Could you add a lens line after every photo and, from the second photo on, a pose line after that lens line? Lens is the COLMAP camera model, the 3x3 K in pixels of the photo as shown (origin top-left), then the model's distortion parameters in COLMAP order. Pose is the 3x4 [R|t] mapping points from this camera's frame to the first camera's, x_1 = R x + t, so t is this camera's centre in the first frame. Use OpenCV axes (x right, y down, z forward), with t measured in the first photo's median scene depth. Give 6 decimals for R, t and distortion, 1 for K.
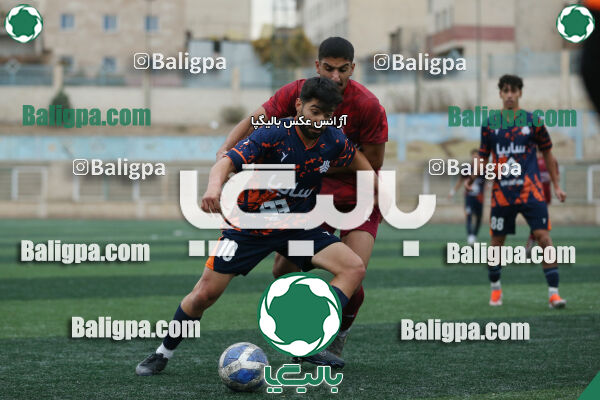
lens RADIAL K [[1757.0, 0, 300.0], [0, 1757.0, 200.0], [0, 0, 1]] dist [0.046465, 0.285197]
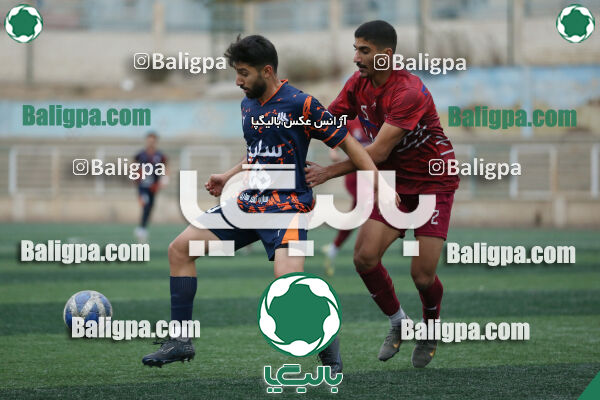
lens RADIAL K [[2942.0, 0, 300.0], [0, 2942.0, 200.0], [0, 0, 1]] dist [-0.134241, -5.779743]
pose [[0.999687, 0.002286, 0.024894, -0.040964], [-0.002364, 0.999992, 0.003104, -0.005176], [-0.024887, -0.003162, 0.999685, -0.667801]]
